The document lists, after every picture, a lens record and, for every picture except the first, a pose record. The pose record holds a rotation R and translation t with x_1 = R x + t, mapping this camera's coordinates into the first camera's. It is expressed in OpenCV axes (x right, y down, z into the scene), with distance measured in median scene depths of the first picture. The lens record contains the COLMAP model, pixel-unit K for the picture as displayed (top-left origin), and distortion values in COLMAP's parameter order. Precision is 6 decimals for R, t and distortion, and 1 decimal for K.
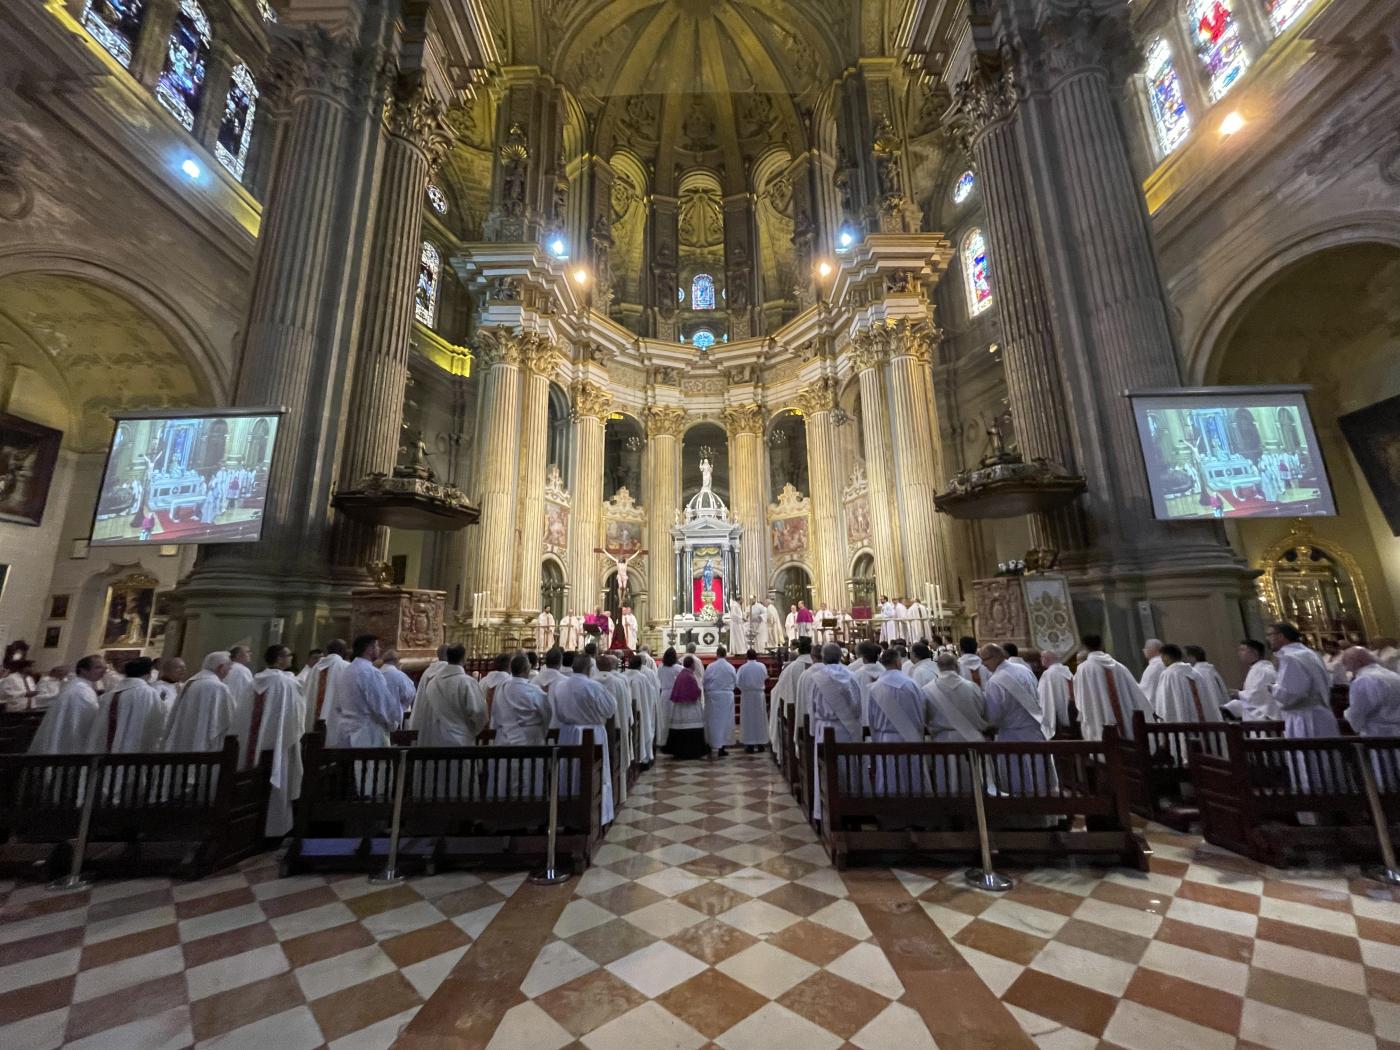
lens RADIAL K [[562.0, 0, 701.4], [0, 562.0, 522.7], [0, 0, 1]] dist [-0.001343, -0.000229]
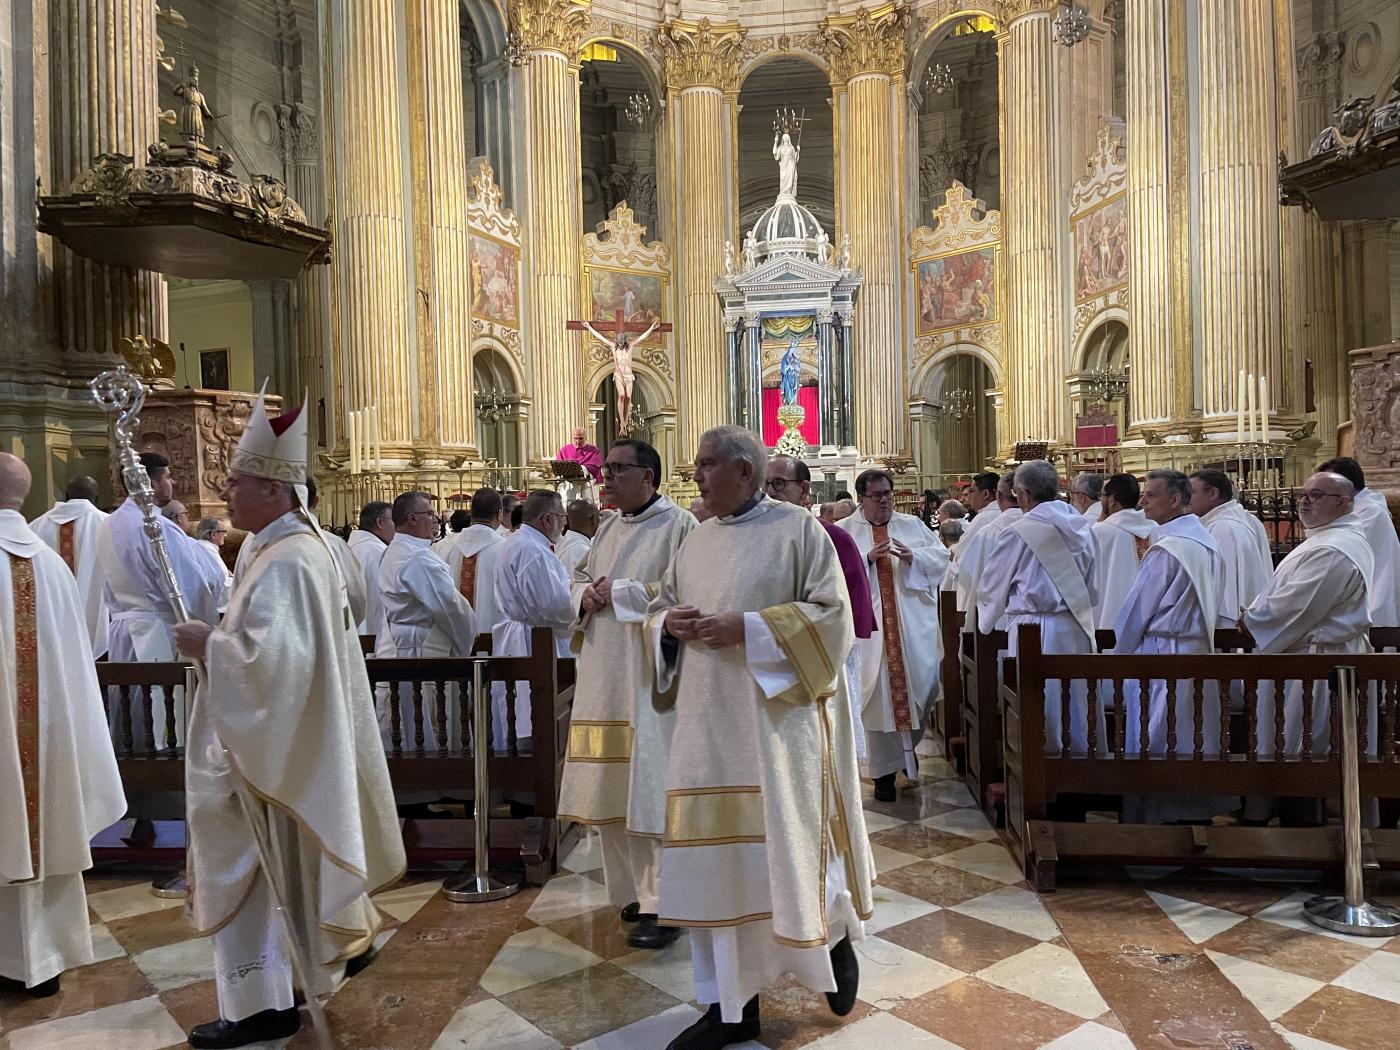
lens RADIAL K [[1046.2, 0, 690.5], [0, 1046.2, 534.7], [0, 0, 1]] dist [0.086586, -0.106118]
pose [[0.996161, -0.008012, -0.087178, 0.003407], [0.027784, 0.973258, 0.228030, 0.015654], [0.083020, -0.229577, 0.969743, 0.023759]]
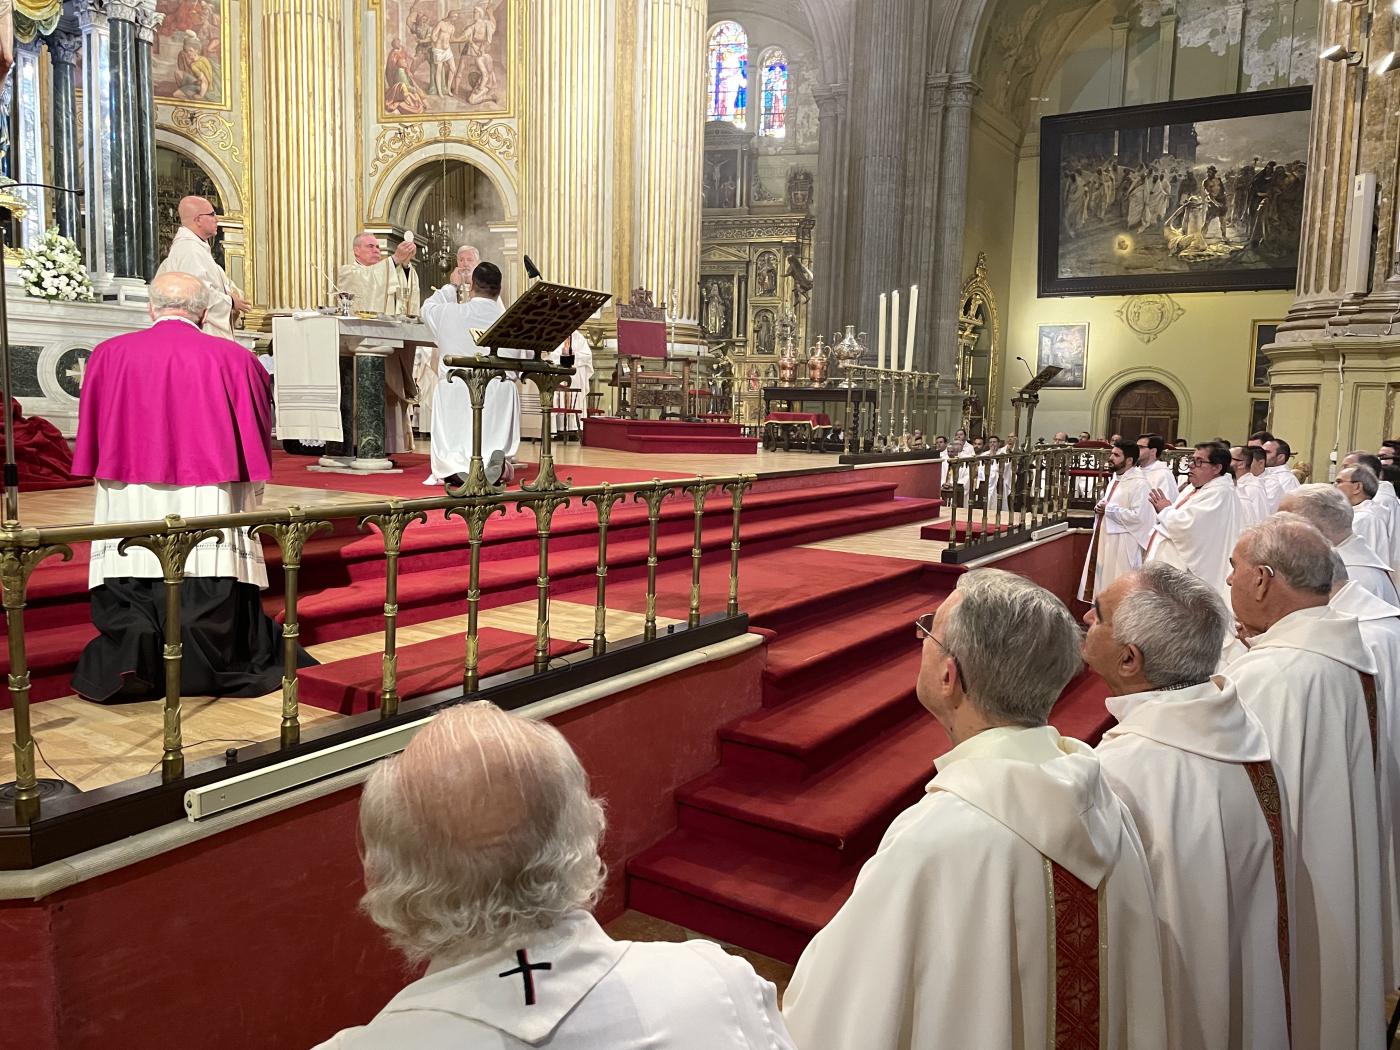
lens RADIAL K [[1043.8, 0, 700.1], [0, 1043.8, 512.0], [0, 0, 1]] dist [0.096568, -0.119818]
pose [[0.538372, -0.052075, 0.841097, -0.215278], [-0.227809, 0.951934, 0.204754, 0.099911], [-0.811331, -0.301843, 0.500632, 0.494504]]
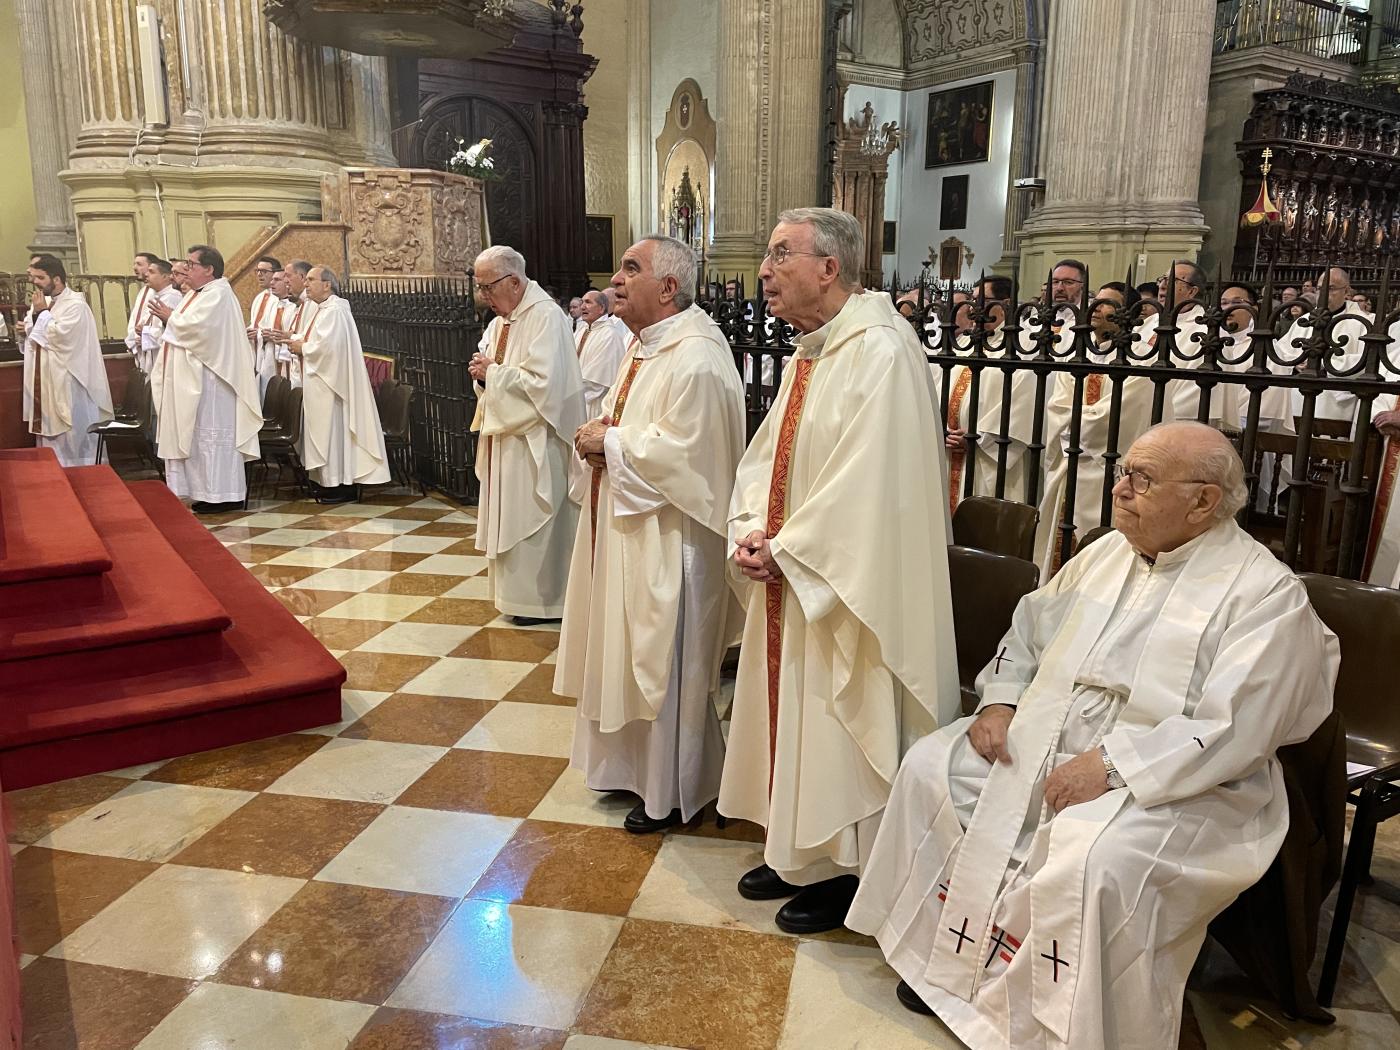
lens RADIAL K [[1050.9, 0, 692.6], [0, 1050.9, 522.2], [0, 0, 1]] dist [0.079947, -0.097013]
pose [[-0.556361, -0.159827, 0.815425, -0.236513], [-0.185269, 0.980484, 0.065771, 0.139483], [-0.810023, -0.114480, -0.575114, 0.581923]]
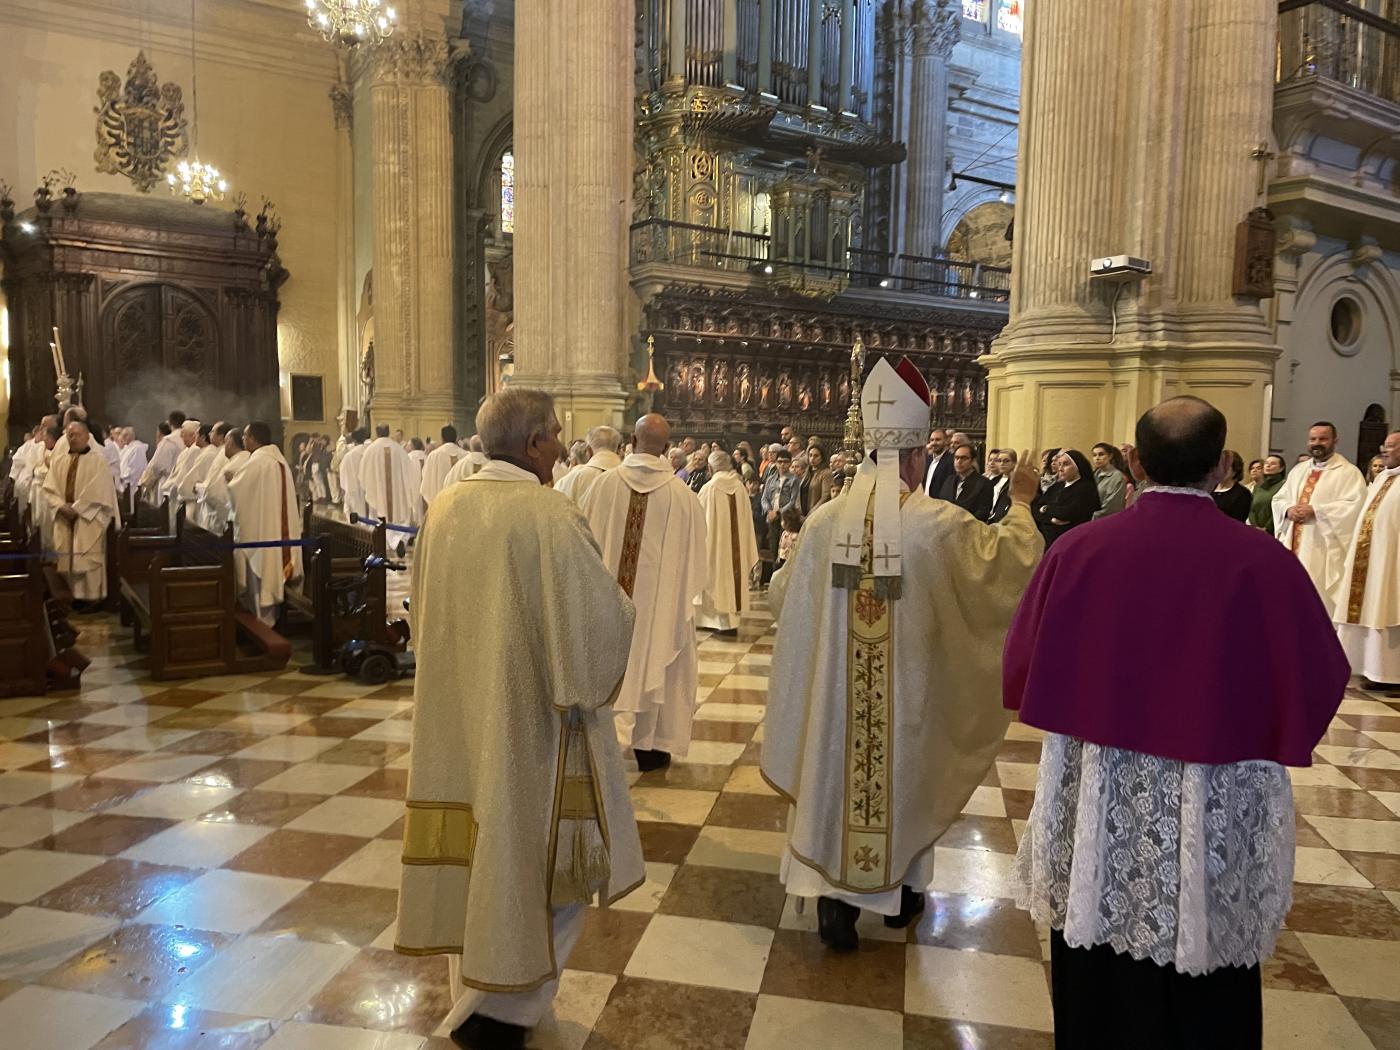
lens RADIAL K [[1046.2, 0, 690.5], [0, 1046.2, 534.7], [0, 0, 1]] dist [0.086586, -0.106118]
pose [[-0.545367, -0.060254, 0.836029, -0.713692], [-0.194336, 0.979324, -0.056190, 0.083141], [-0.815358, -0.193115, -0.545801, 0.300513]]
